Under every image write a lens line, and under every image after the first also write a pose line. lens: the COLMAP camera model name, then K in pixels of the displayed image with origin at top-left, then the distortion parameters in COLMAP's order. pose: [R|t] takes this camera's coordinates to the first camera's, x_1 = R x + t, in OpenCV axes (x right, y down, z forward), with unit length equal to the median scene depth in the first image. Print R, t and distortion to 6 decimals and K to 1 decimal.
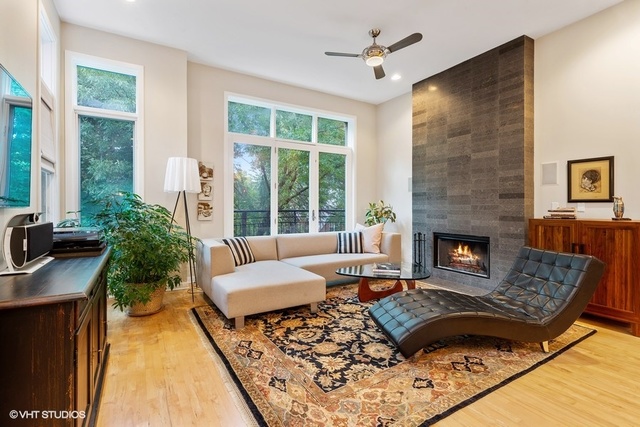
lens RADIAL K [[309.5, 0, 319.0], [0, 309.5, 207.5], [0, 0, 1]] dist [0.001526, -0.000355]
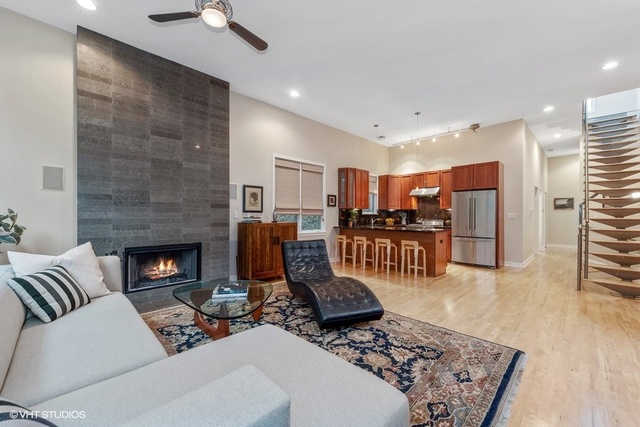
lens RADIAL K [[253.5, 0, 317.4], [0, 253.5, 216.1], [0, 0, 1]] dist [0.001833, -0.000270]
pose [[-0.229690, -0.002722, 0.973260, -0.529579], [0.000998, 0.999995, 0.003033, -0.000528], [-0.973263, 0.001668, -0.229686, 1.022281]]
